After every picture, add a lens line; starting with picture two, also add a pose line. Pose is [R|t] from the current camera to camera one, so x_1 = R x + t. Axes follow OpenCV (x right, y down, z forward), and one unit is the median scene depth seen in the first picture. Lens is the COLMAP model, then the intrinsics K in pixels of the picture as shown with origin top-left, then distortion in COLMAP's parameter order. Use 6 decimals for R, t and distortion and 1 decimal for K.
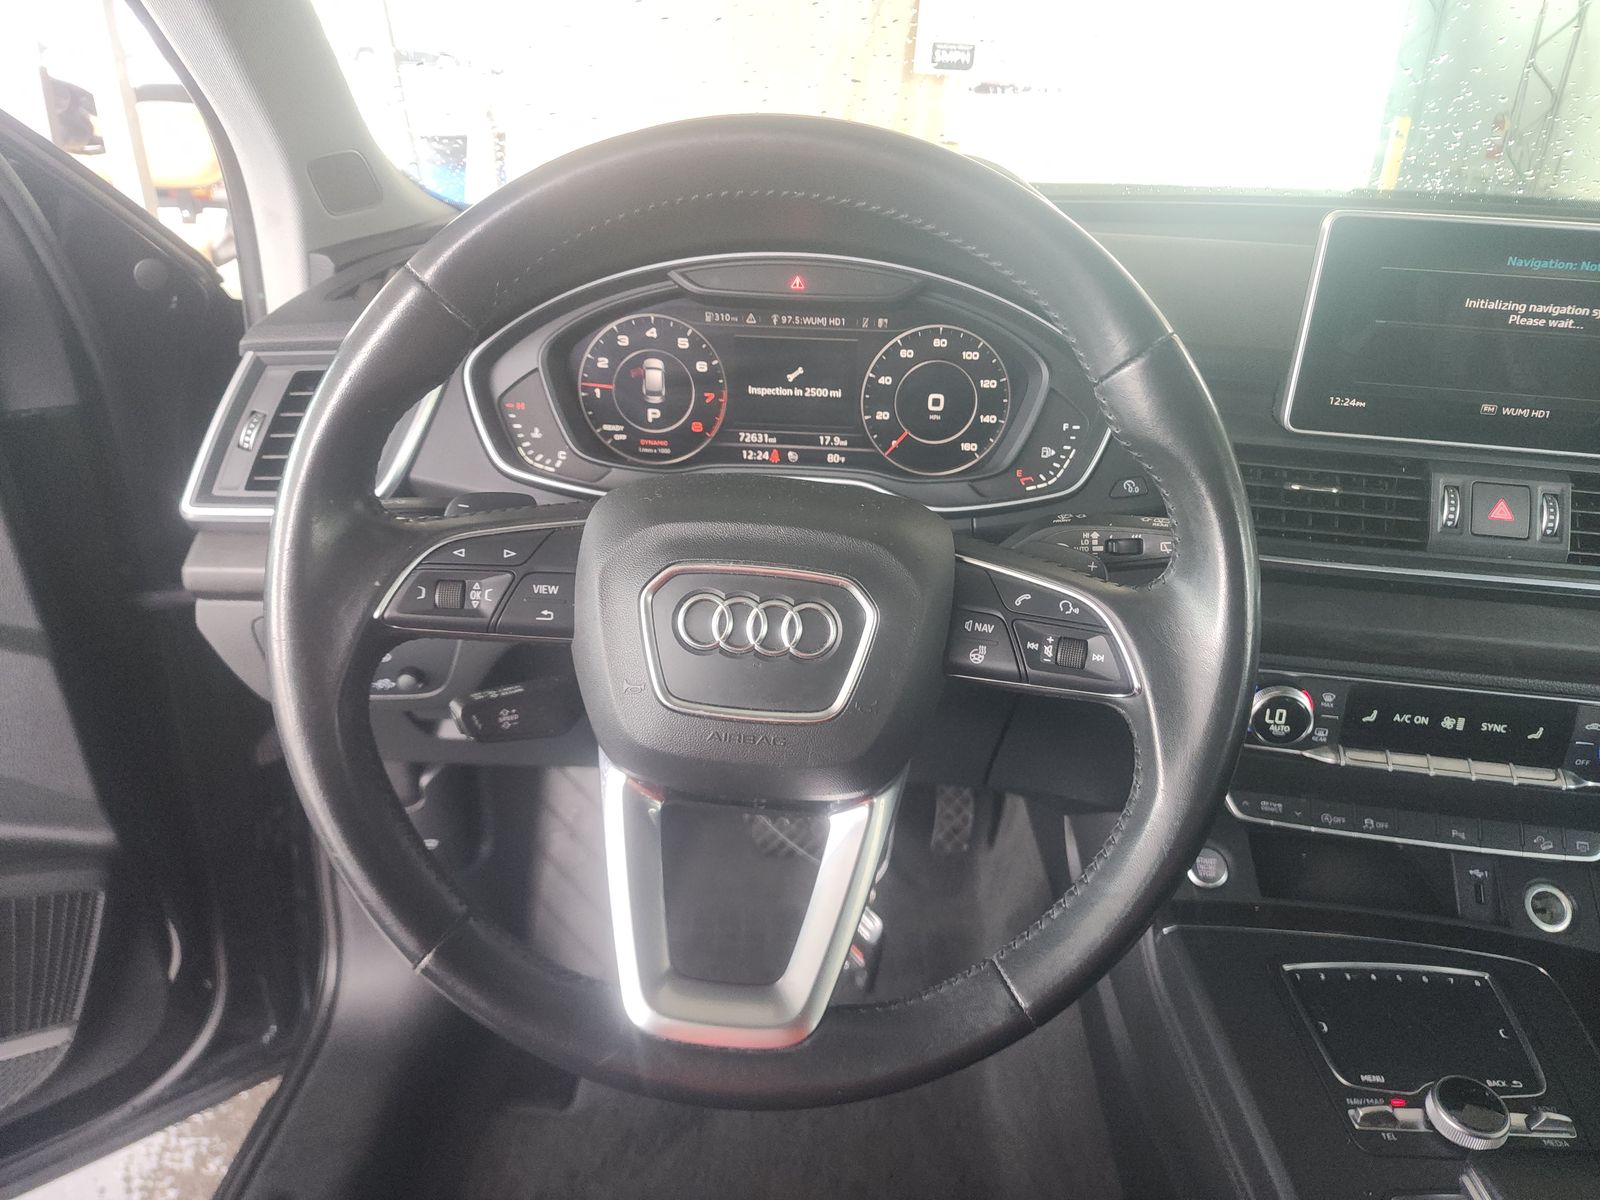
lens RADIAL K [[1086.5, 0, 816.4], [0, 1086.5, 601.1], [0, 0, 1]] dist [0.056246, -0.023554]
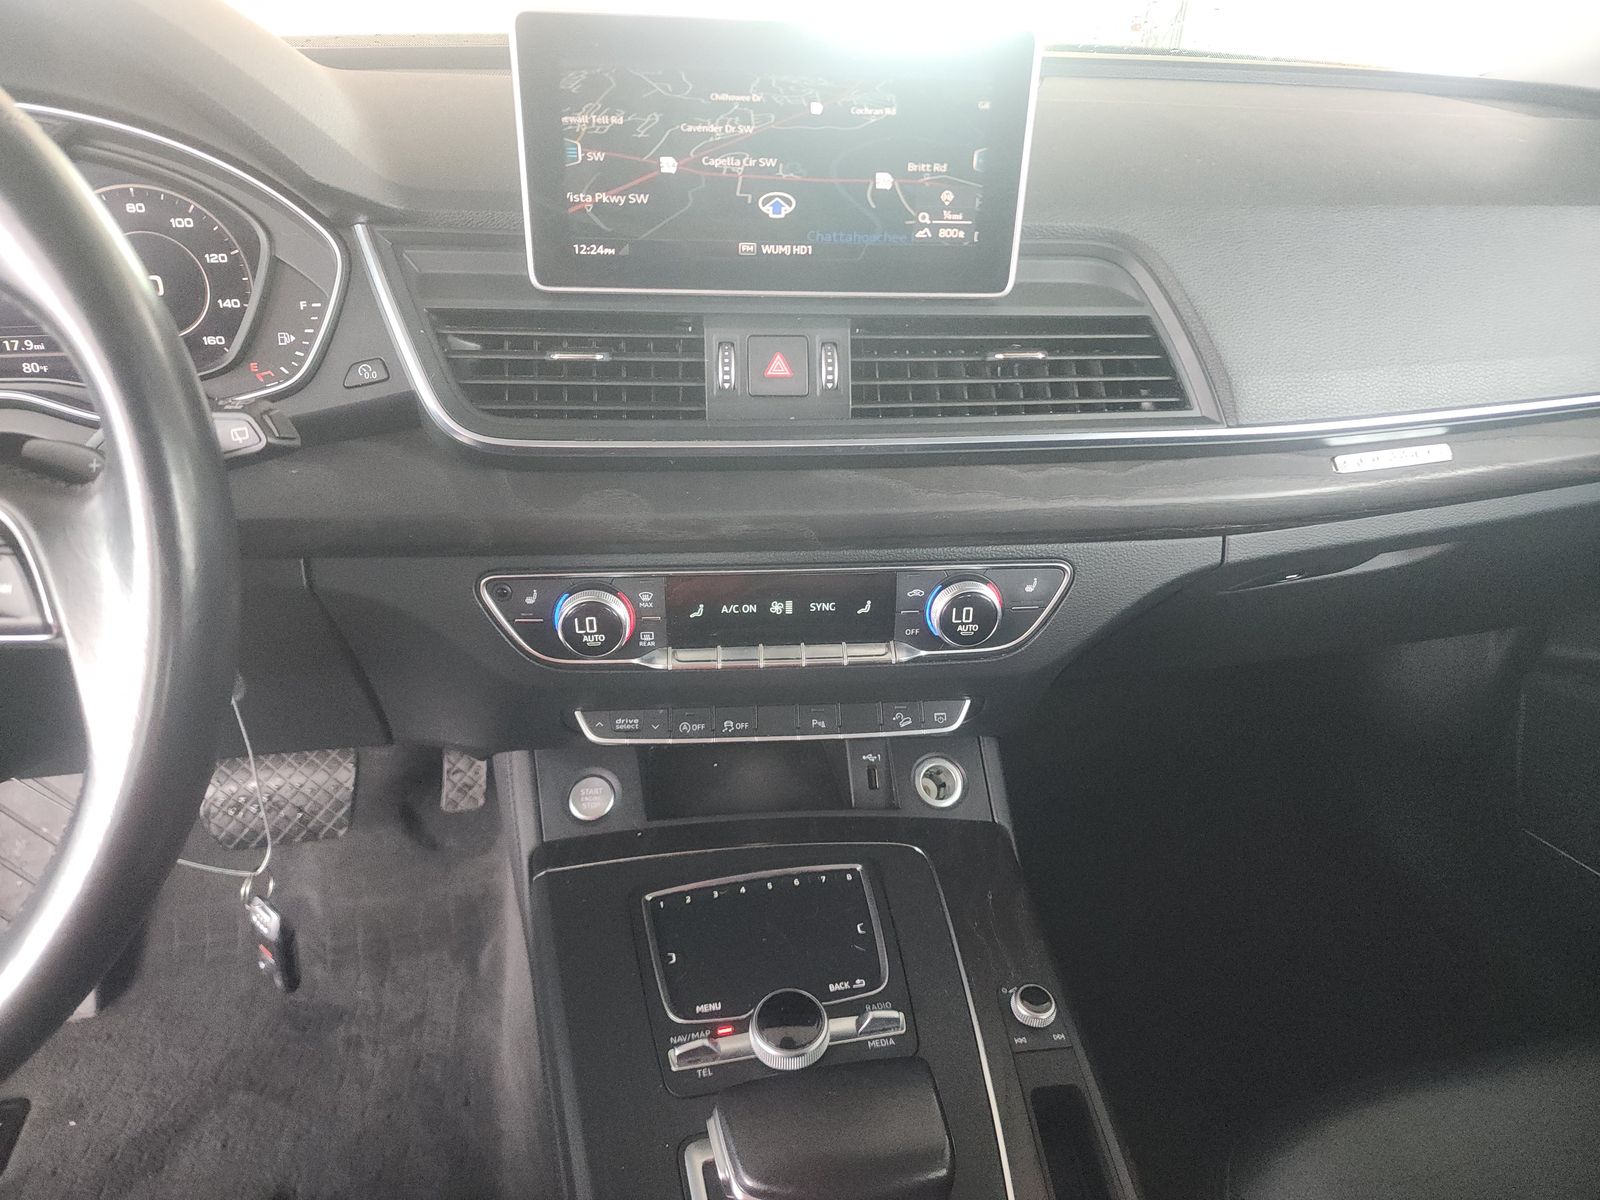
lens RADIAL K [[1086.5, 0, 800.5], [0, 1086.5, 599.9], [0, 0, 1]] dist [0.056246, -0.023554]
pose [[0.979529, -0.124439, 0.158234, 0.444870], [0.111603, 0.989884, 0.087603, 0.027702], [-0.167535, -0.068150, 0.983508, 0.119375]]
